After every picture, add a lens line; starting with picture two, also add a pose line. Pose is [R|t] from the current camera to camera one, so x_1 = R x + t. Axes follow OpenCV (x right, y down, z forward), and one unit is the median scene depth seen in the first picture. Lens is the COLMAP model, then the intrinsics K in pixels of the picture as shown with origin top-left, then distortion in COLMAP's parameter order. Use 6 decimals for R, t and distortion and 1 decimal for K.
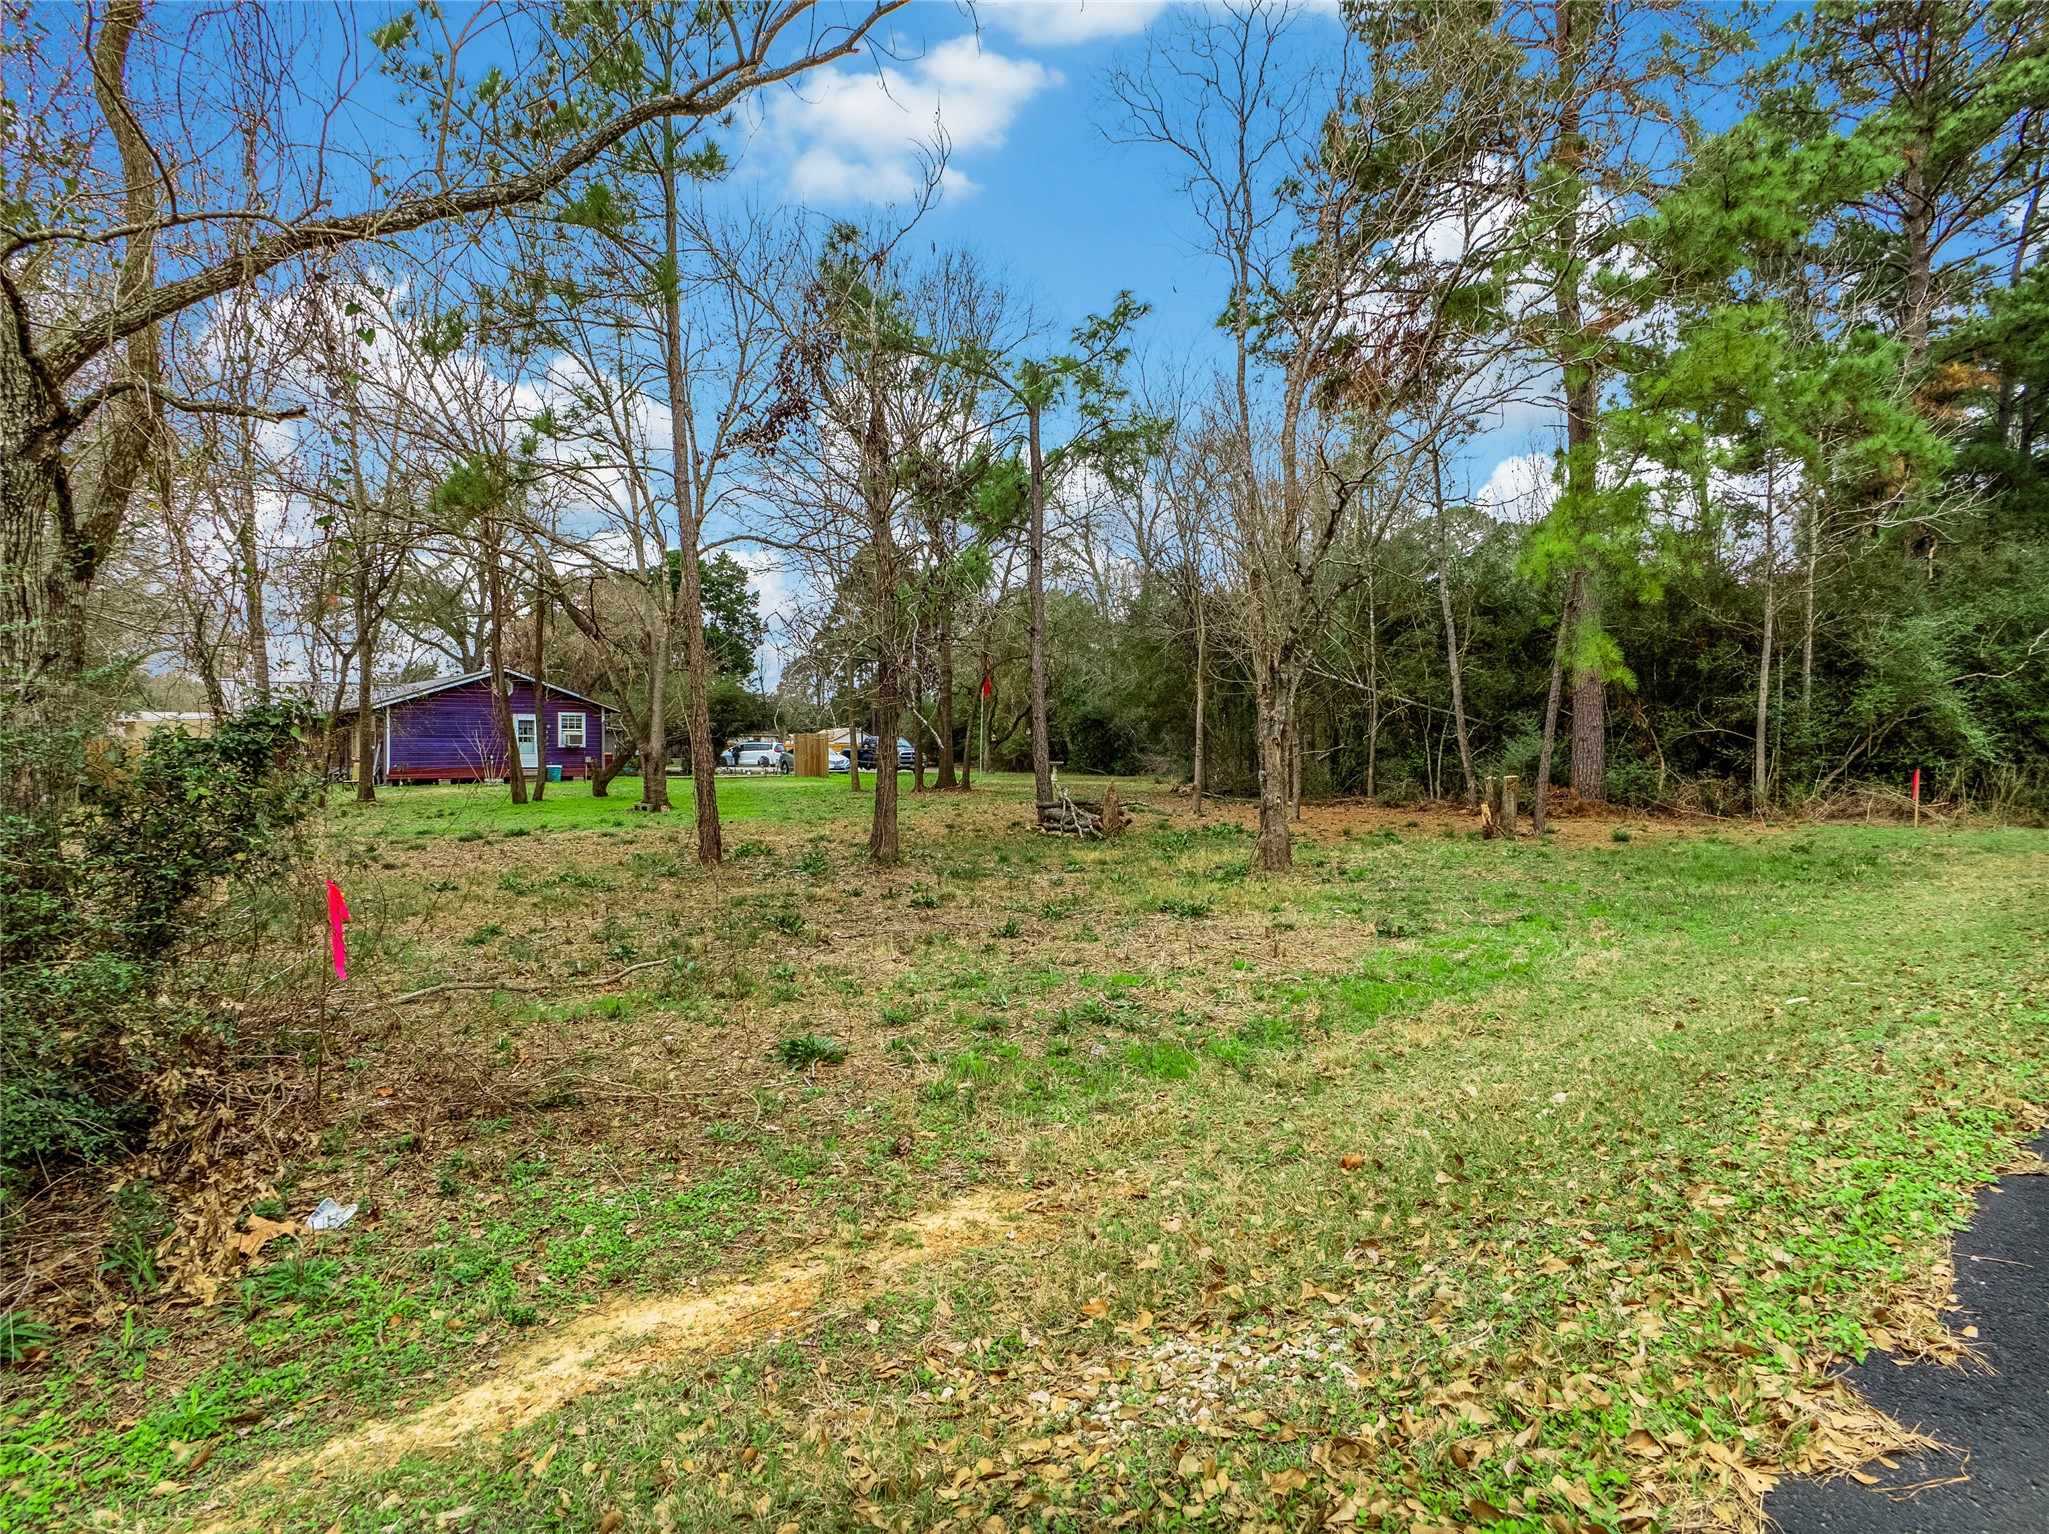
lens RADIAL K [[1166.5, 0, 1024.5], [0, 1166.5, 767.0], [0, 0, 1]] dist [-0.056293, 0.034503]
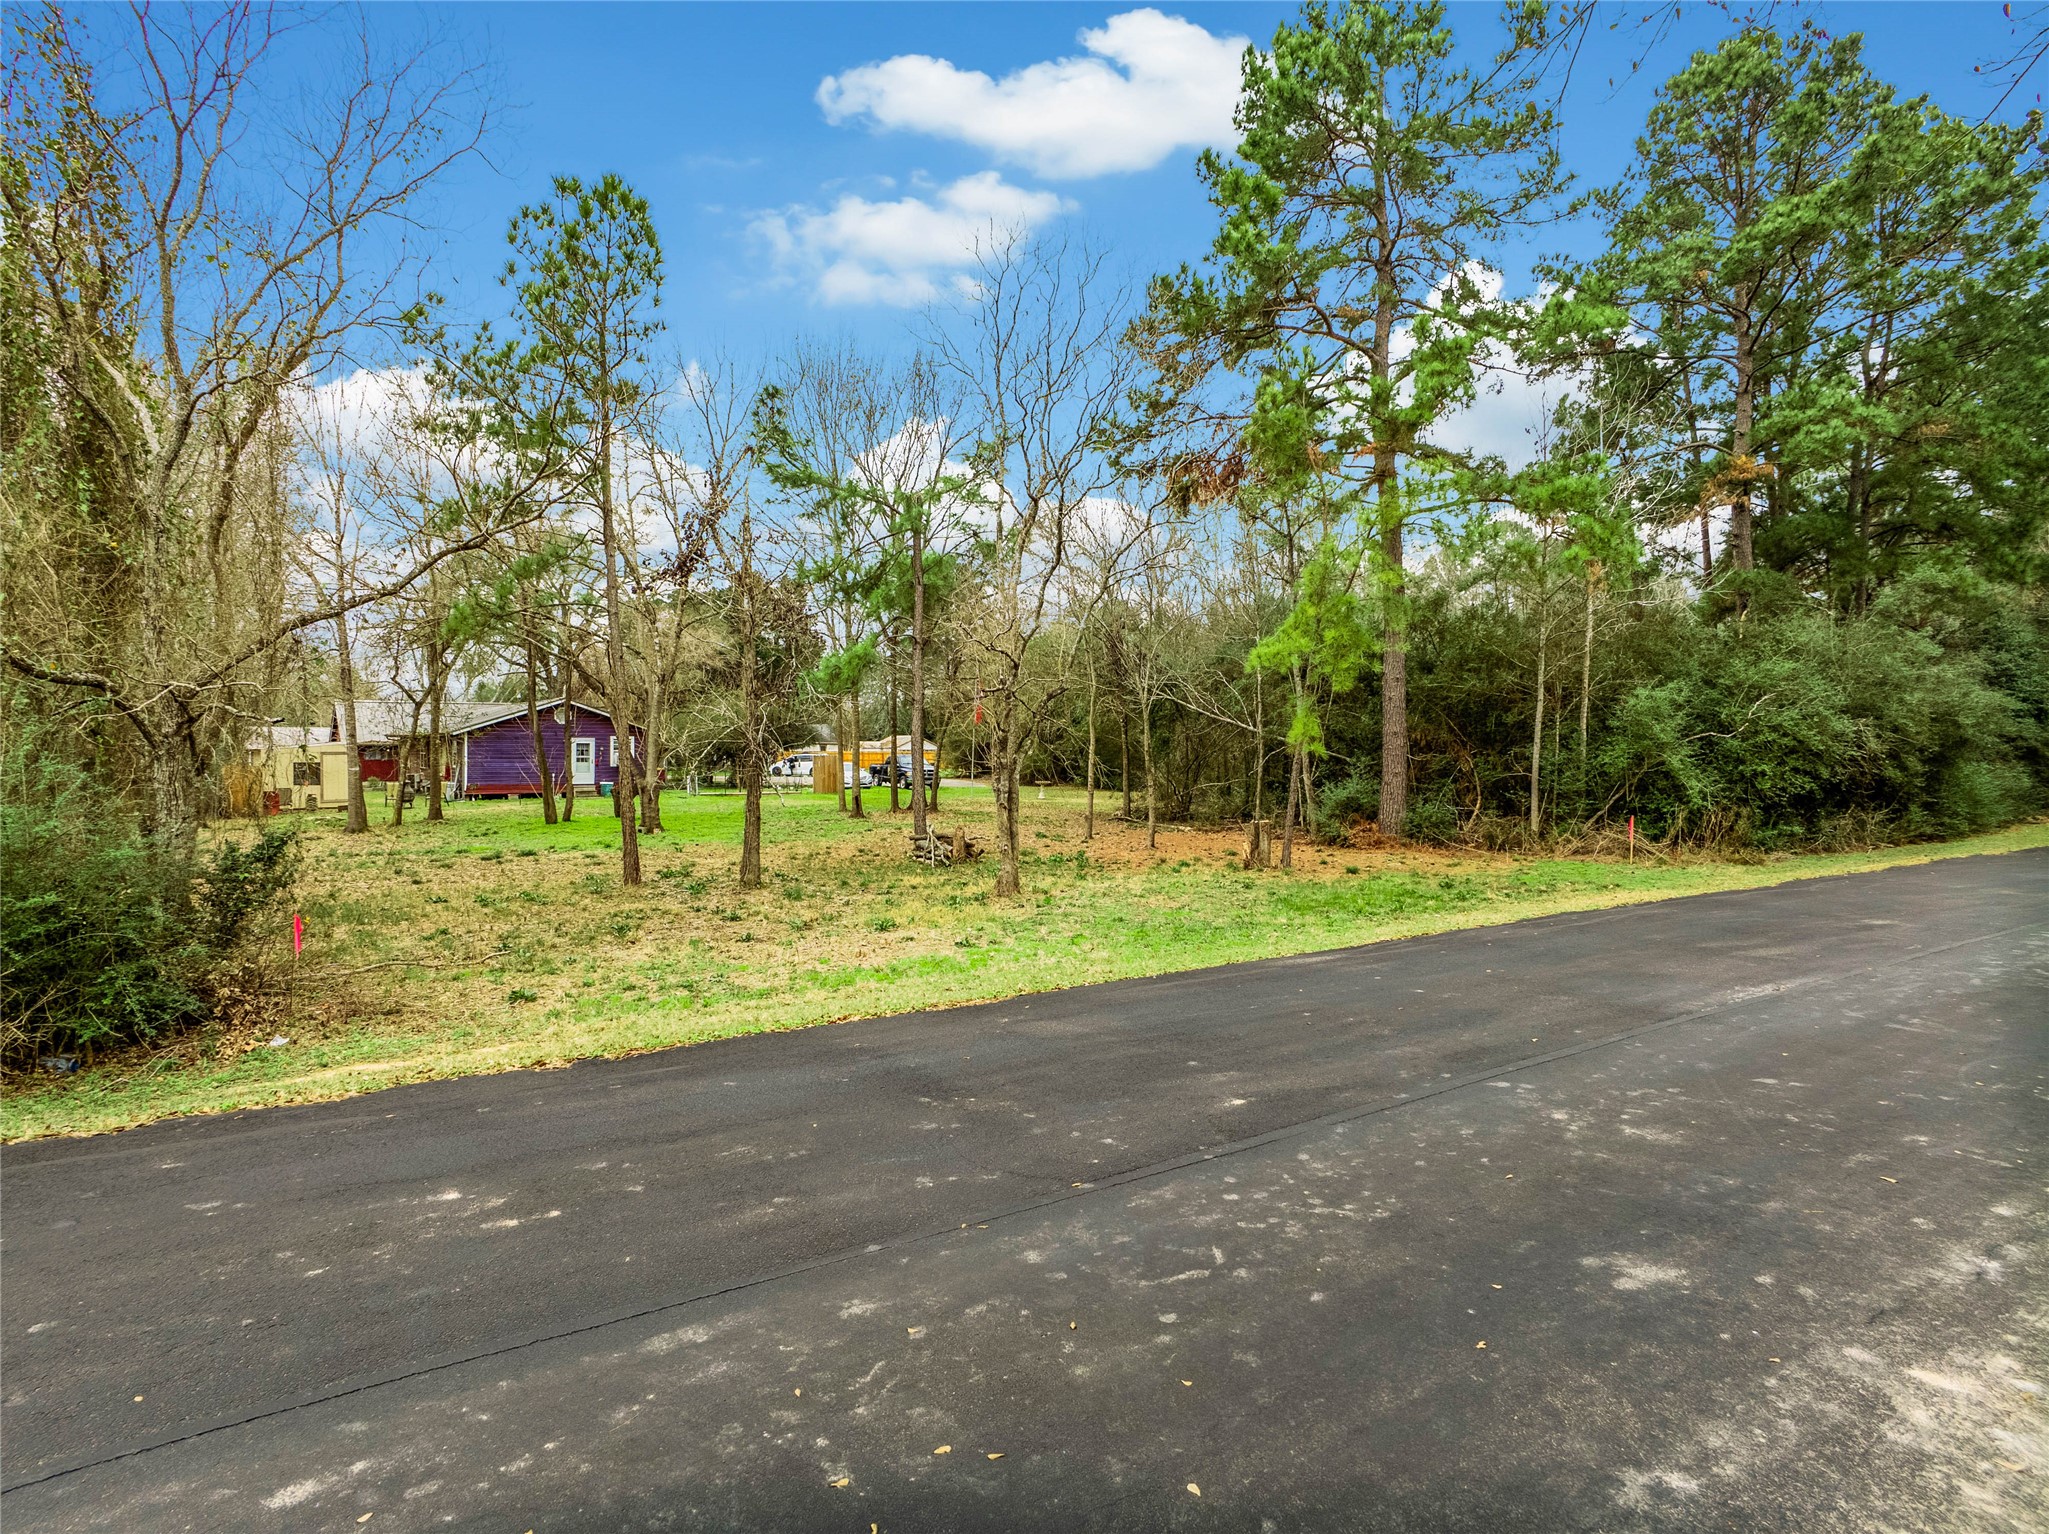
lens RADIAL K [[1166.5, 0, 1024.5], [0, 1166.5, 767.0], [0, 0, 1]] dist [-0.056293, 0.034503]
pose [[0.996594, 0.005232, -0.082304, 0.212138], [-0.005075, 0.999985, 0.002124, -0.042878], [0.082314, -0.001699, 0.996605, -0.240856]]
